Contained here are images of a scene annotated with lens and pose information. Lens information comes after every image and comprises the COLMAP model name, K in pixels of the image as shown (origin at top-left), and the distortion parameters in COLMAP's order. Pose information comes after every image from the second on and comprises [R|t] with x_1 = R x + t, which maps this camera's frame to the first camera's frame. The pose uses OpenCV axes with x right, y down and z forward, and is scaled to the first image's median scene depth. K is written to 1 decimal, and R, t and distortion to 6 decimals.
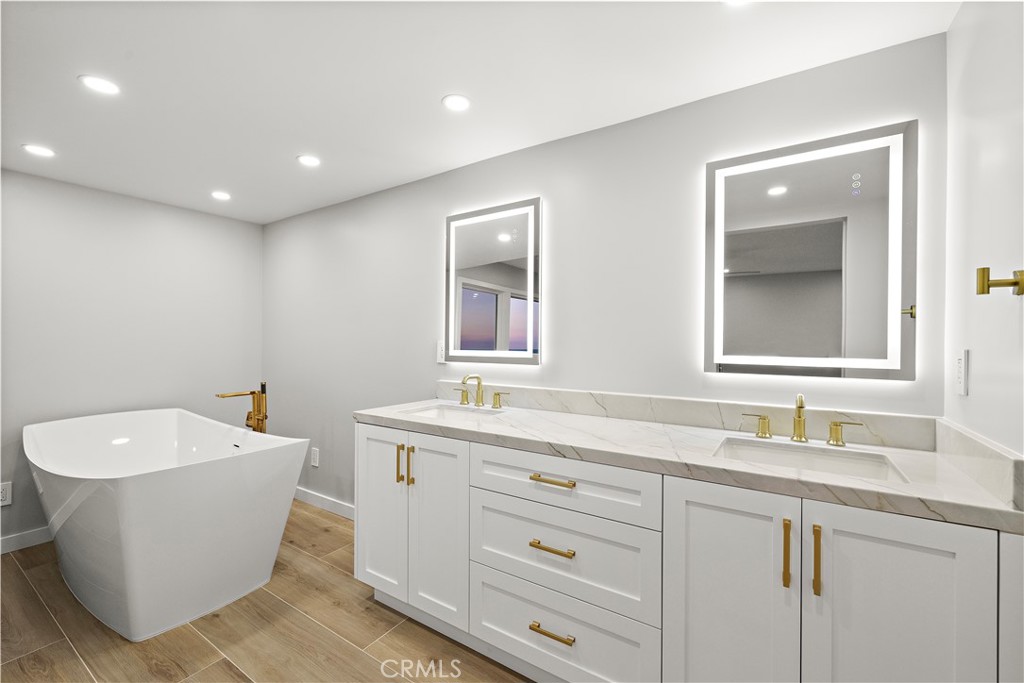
lens RADIAL K [[424.6, 0, 512.0], [0, 424.6, 346.3], [0, 0, 1]] dist [-0.000949, -0.000112]
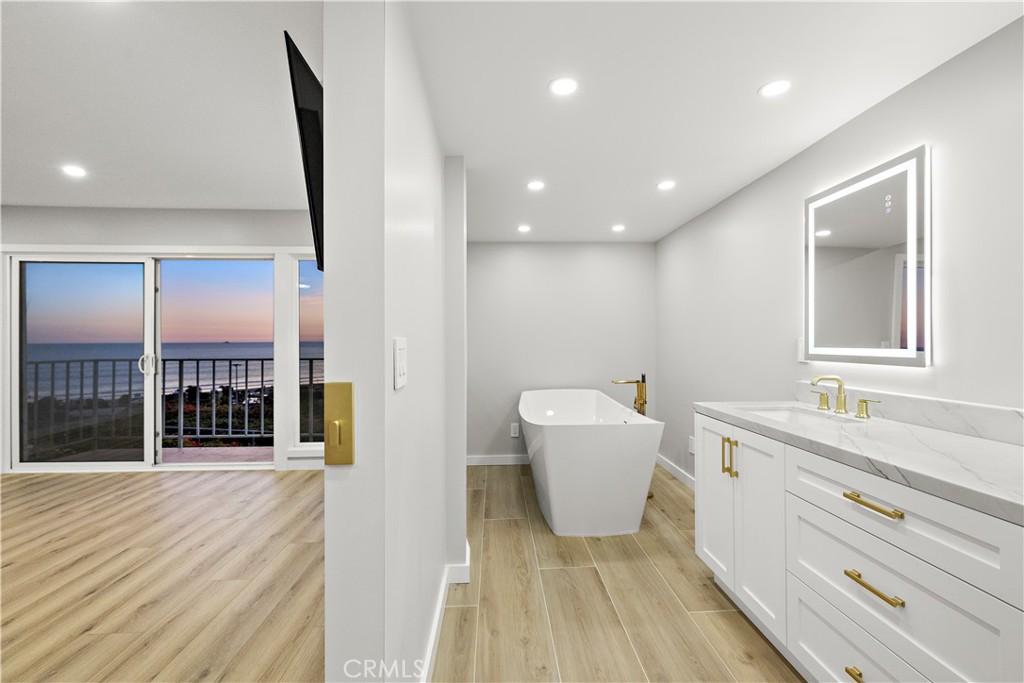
lens RADIAL K [[424.6, 0, 512.0], [0, 424.6, 346.3], [0, 0, 1]] dist [-0.000949, -0.000112]
pose [[0.587694, 0.000514, -0.809083, 0.246969], [0.001799, 0.999996, 0.001942, 0.004041], [0.809082, -0.002596, 0.587691, -0.036074]]
